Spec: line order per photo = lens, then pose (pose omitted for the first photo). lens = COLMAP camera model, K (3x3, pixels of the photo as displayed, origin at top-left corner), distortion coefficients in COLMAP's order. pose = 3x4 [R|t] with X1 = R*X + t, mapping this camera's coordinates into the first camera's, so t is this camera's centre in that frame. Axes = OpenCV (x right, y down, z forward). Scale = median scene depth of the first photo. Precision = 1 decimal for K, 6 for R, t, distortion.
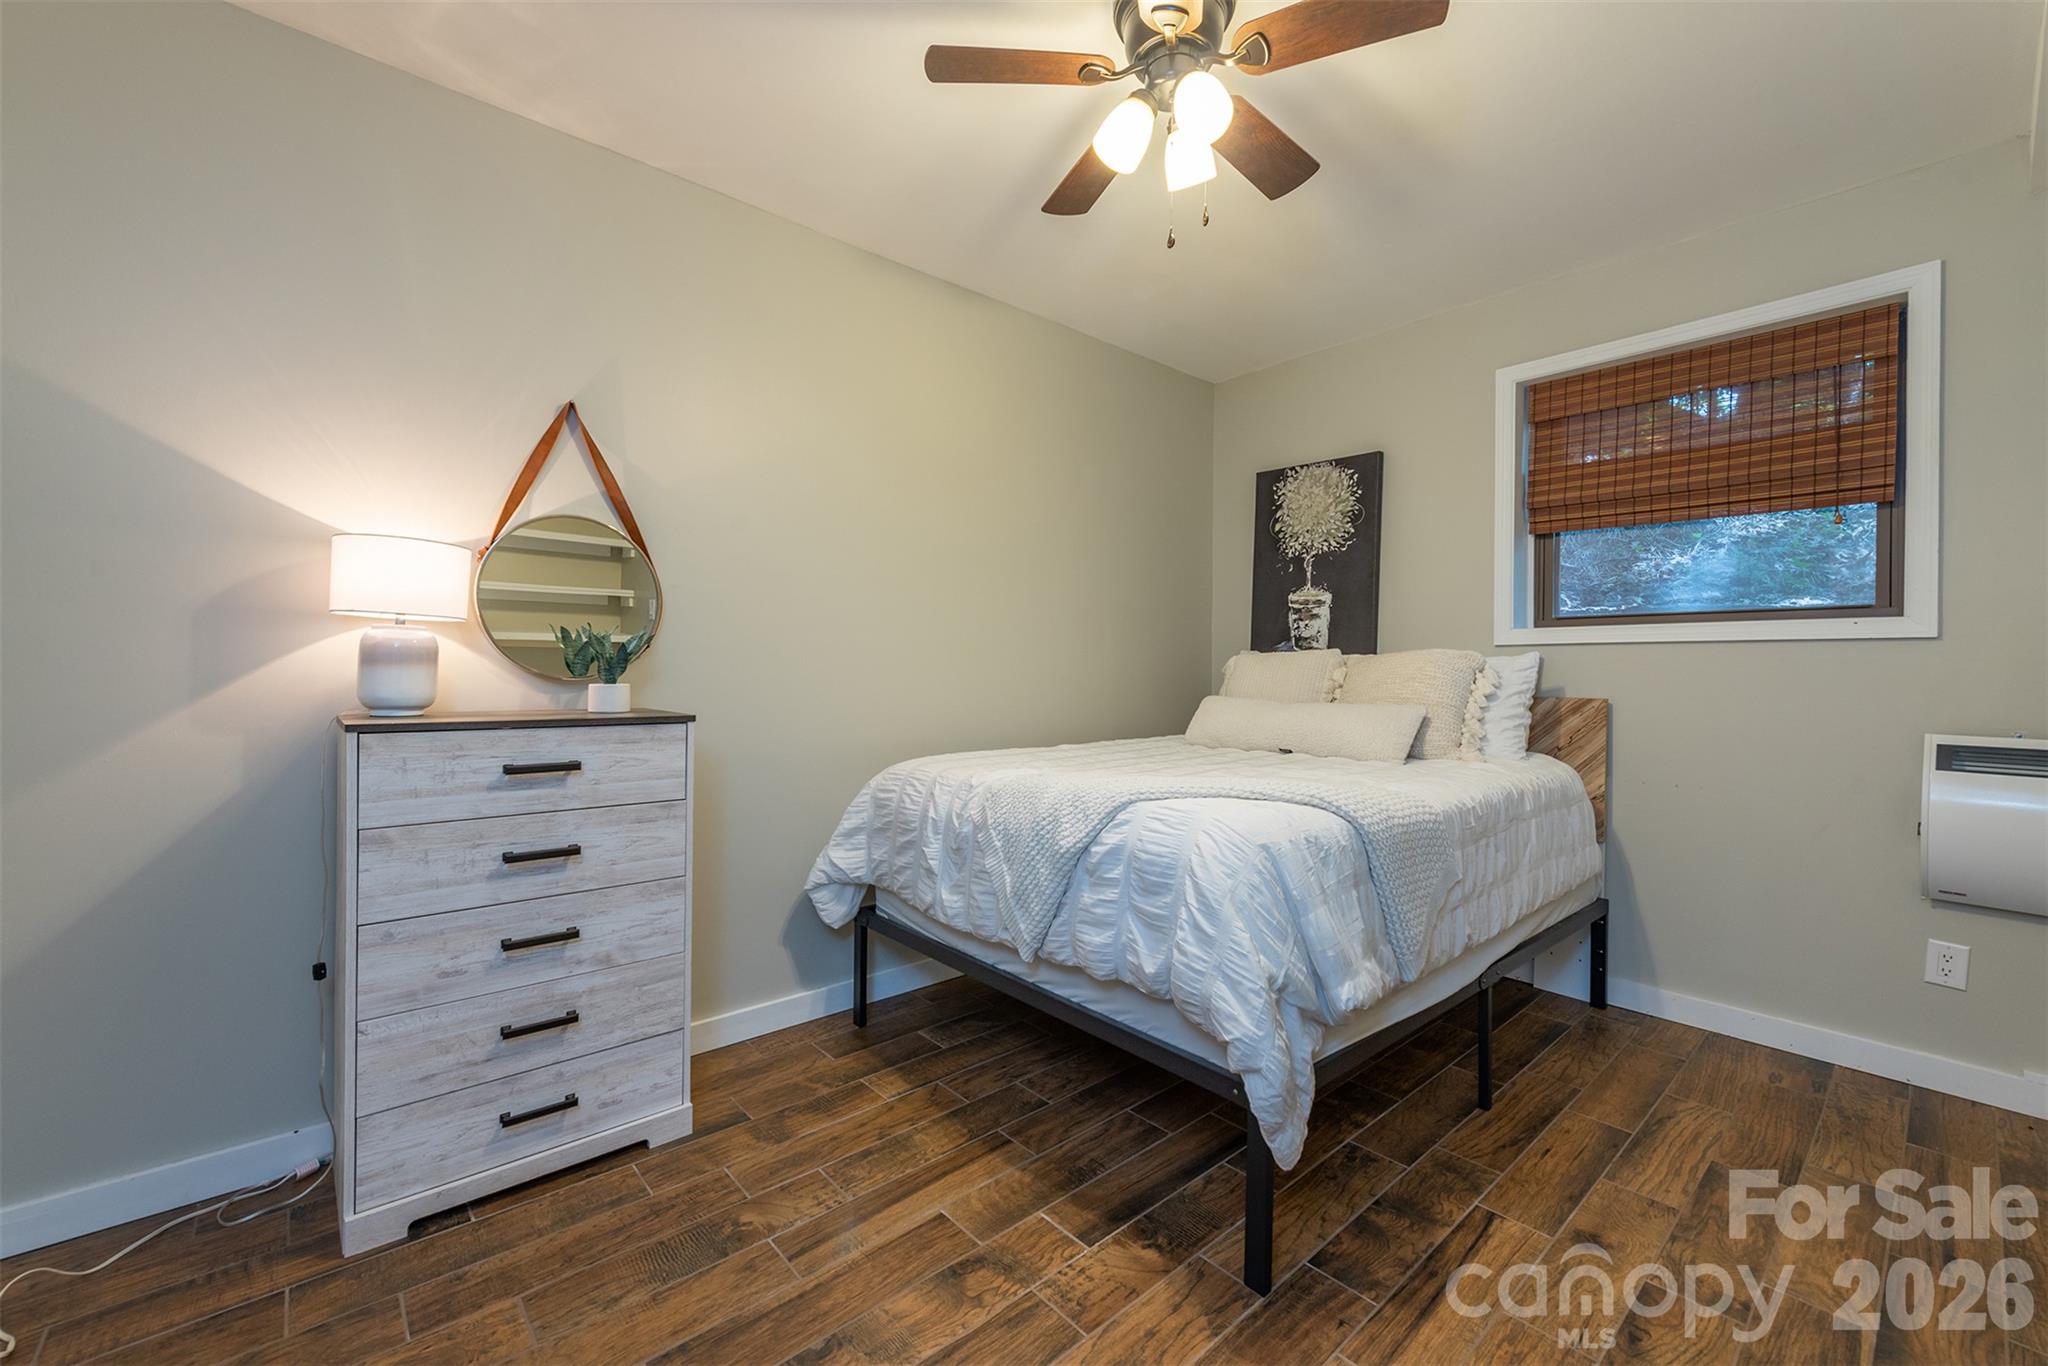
lens RADIAL K [[812.9, 0, 1023.6], [0, 812.9, 676.5], [0, 0, 1]] dist [-0.004196, -0.000546]
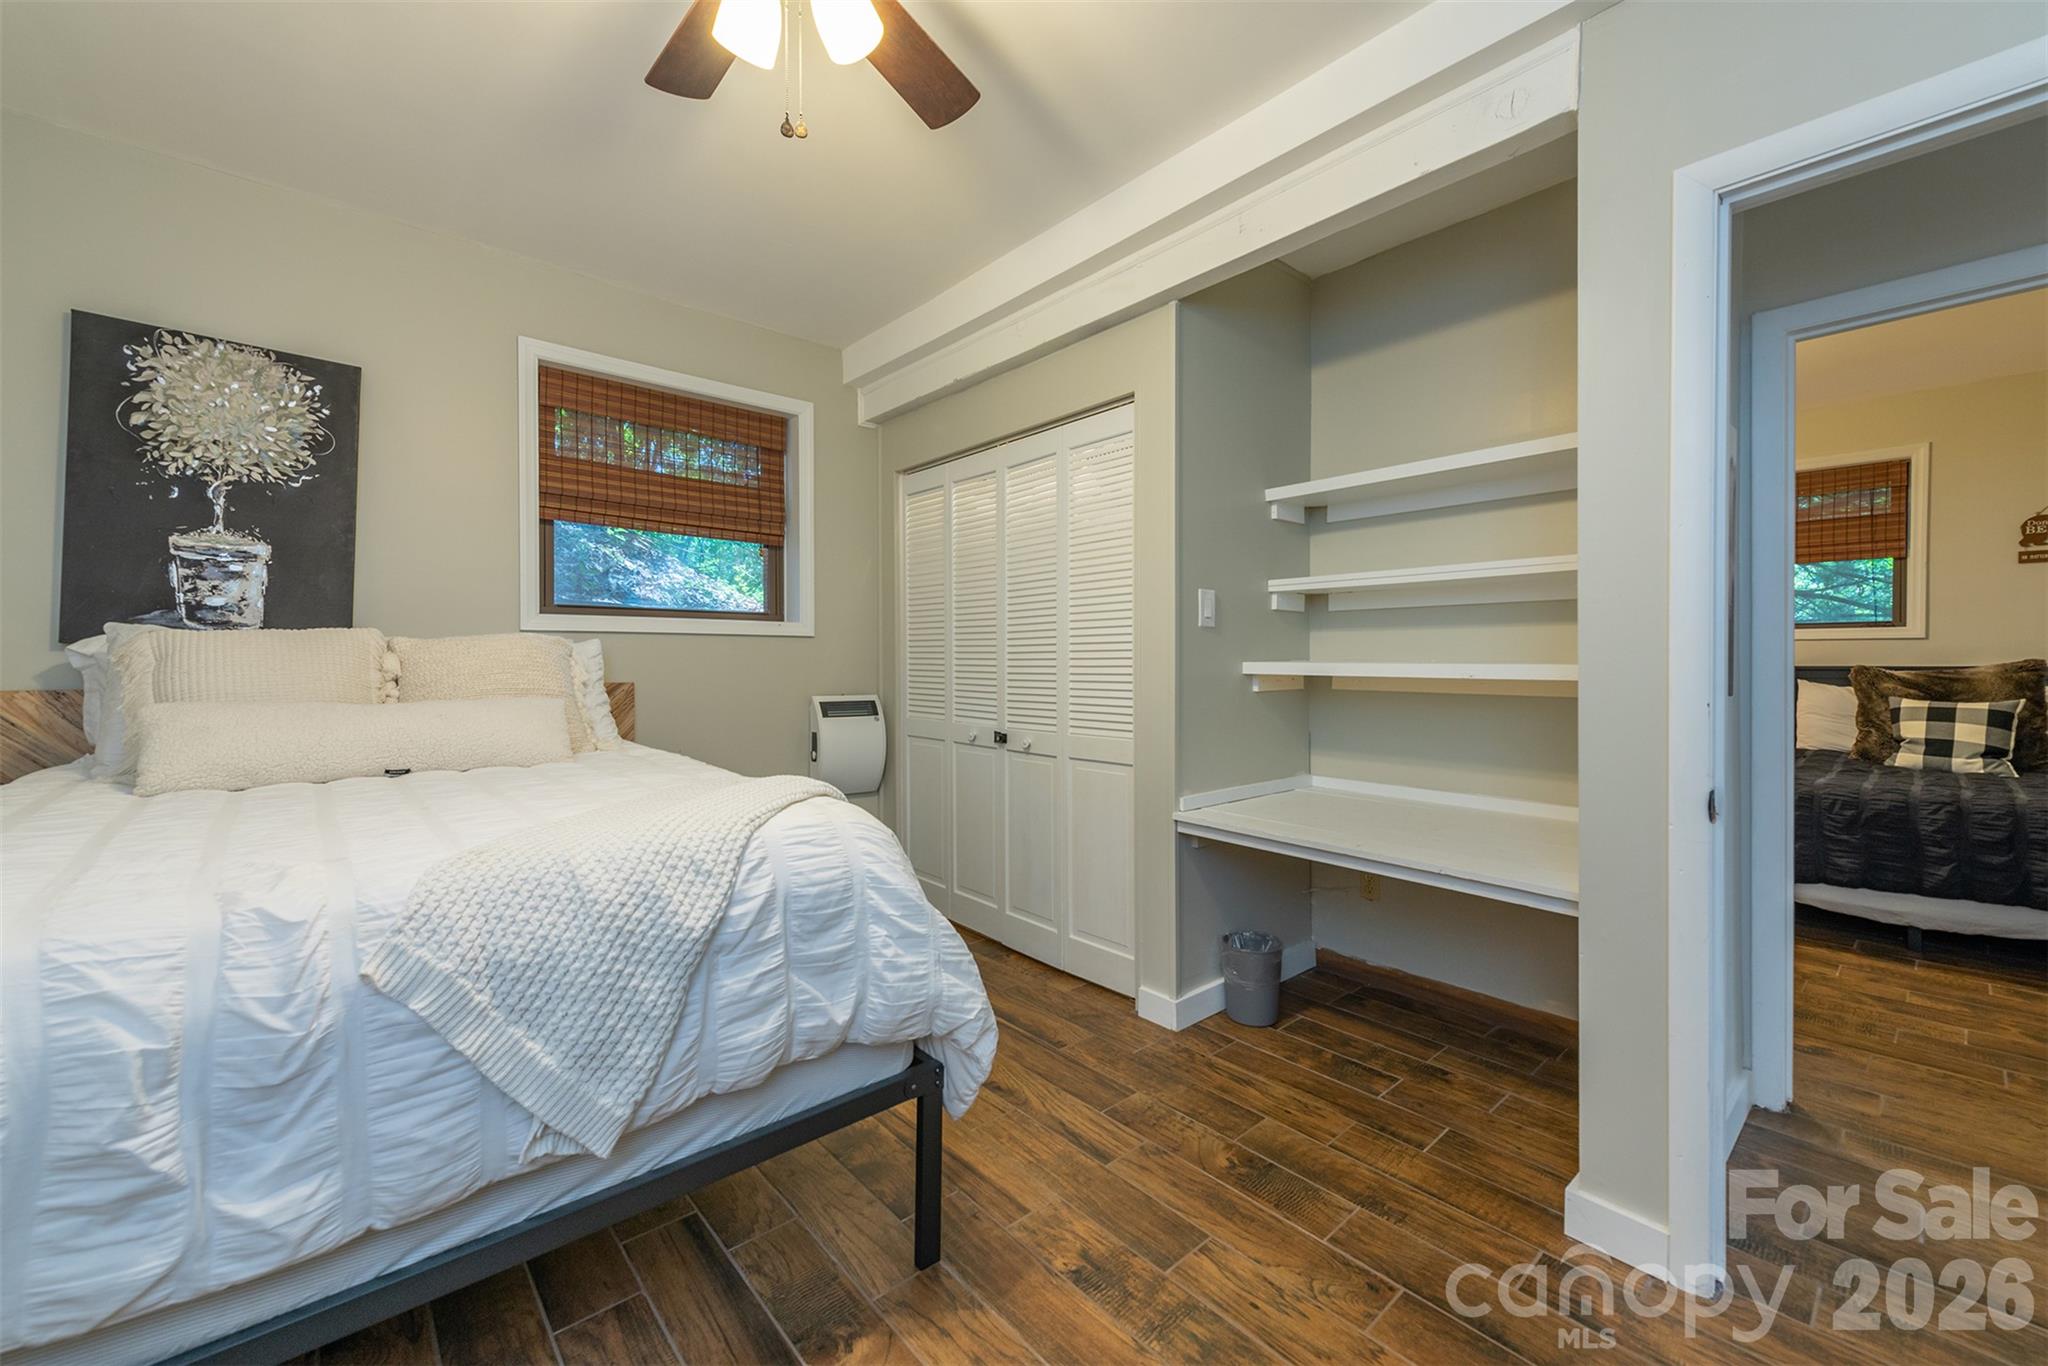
lens RADIAL K [[801.5, 0, 1020.3], [0, 801.5, 670.0], [0, 0, 1]] dist [0.001435, -0.000988]
pose [[0.004223, -0.017850, 0.999832, -0.305234], [0.006960, 0.999817, 0.017821, -0.004685], [-0.999967, 0.006884, 0.004347, 0.375480]]
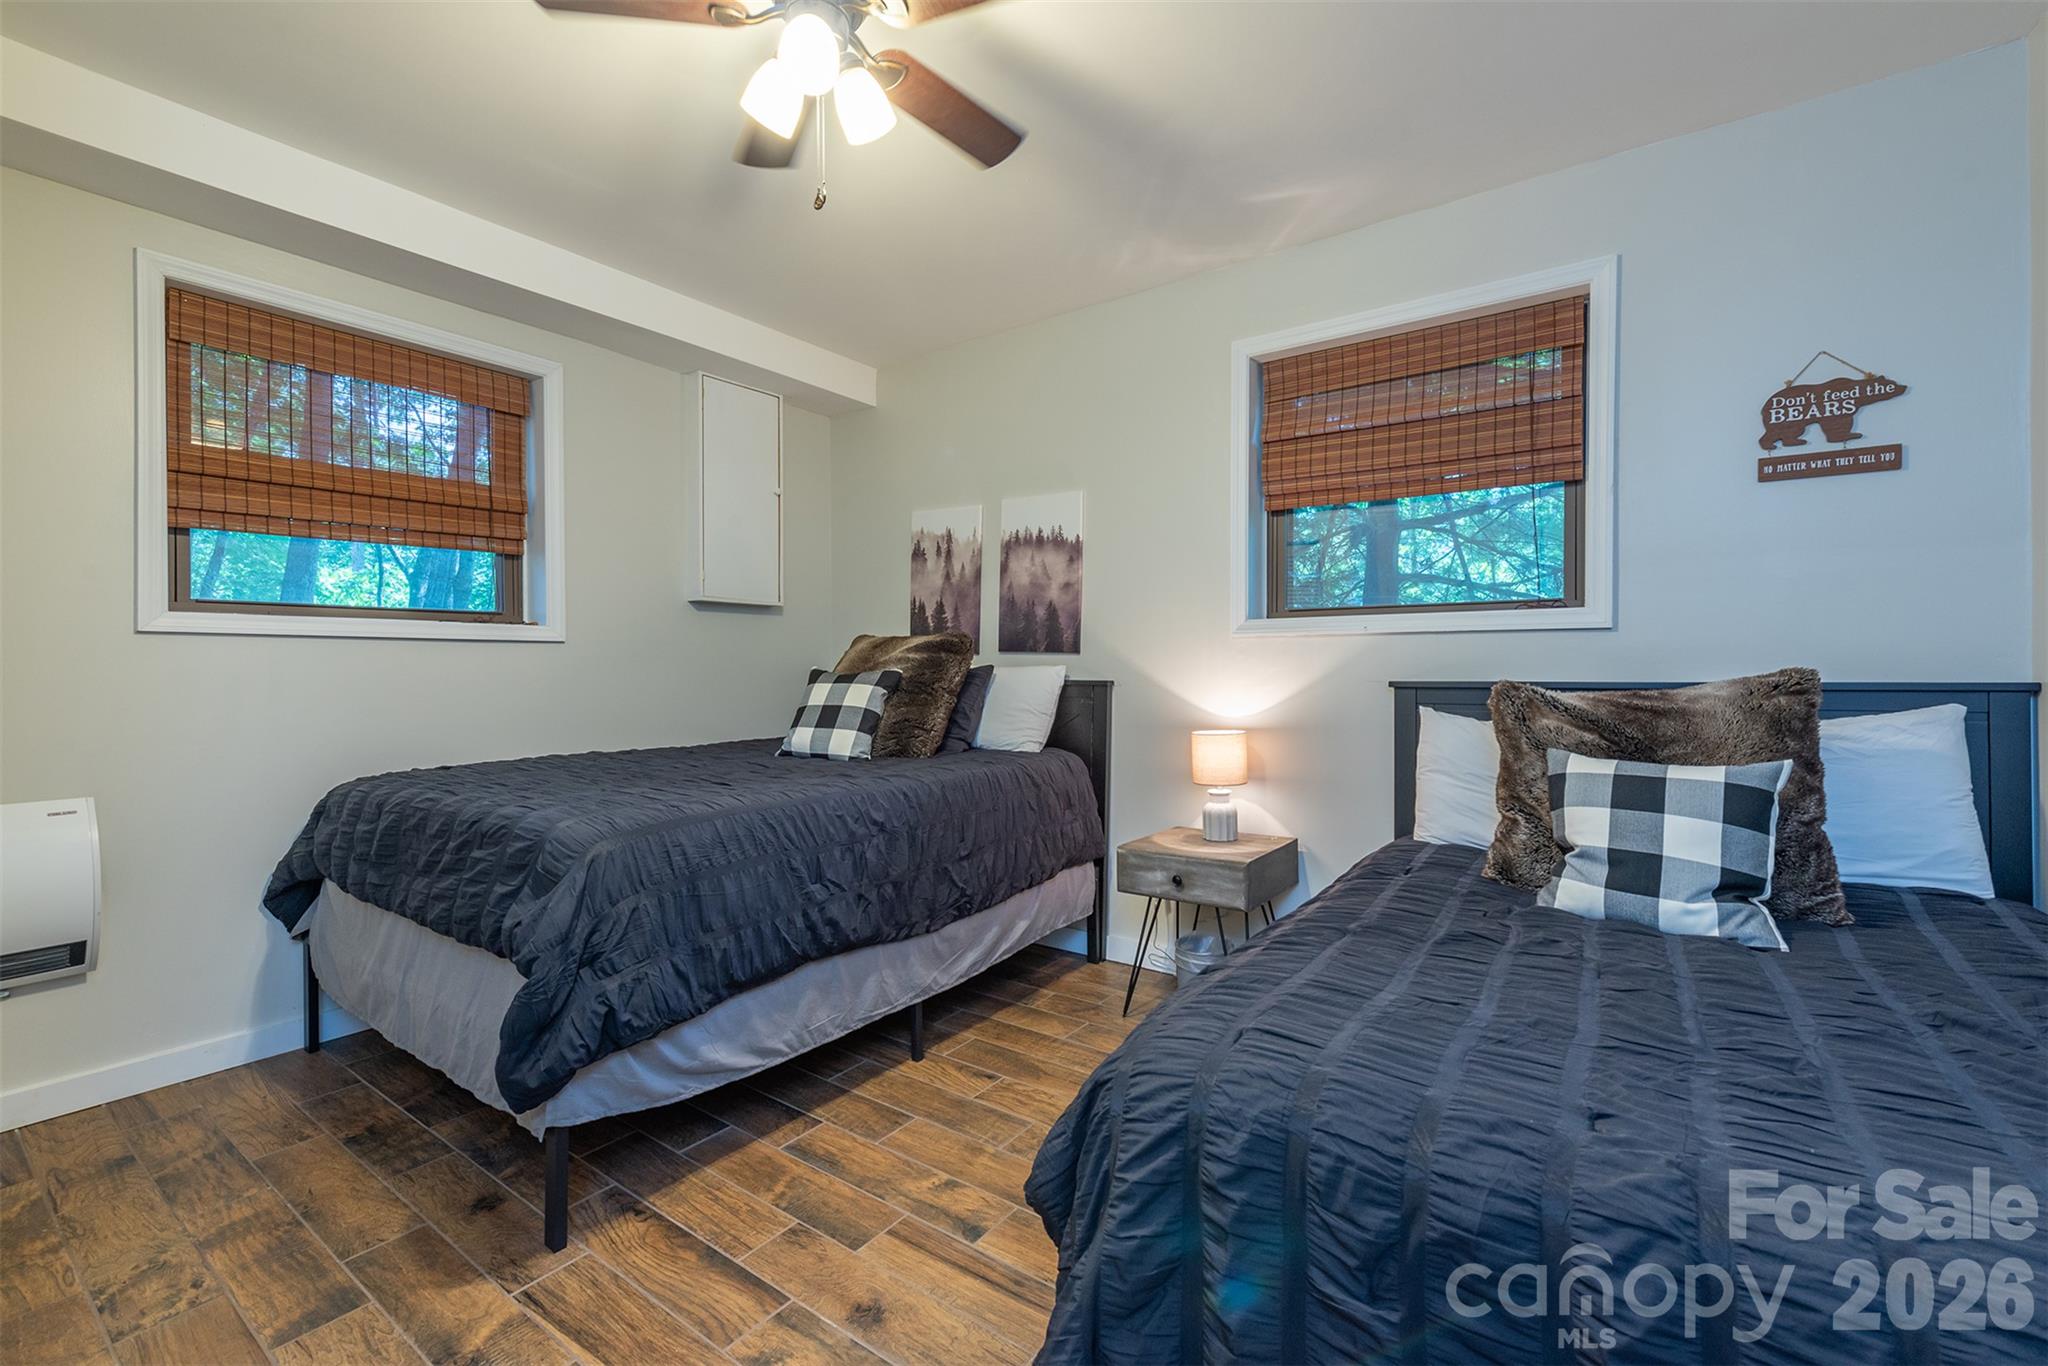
lens RADIAL K [[859.3, 0, 1029.3], [0, 859.3, 679.3], [0, 0, 1]] dist [-0.002530, -0.000195]
pose [[-0.234098, -0.016022, 0.972081, -0.240734], [0.003412, 0.999845, 0.017301, -0.003731], [-0.972207, 0.007367, -0.234007, 0.302283]]
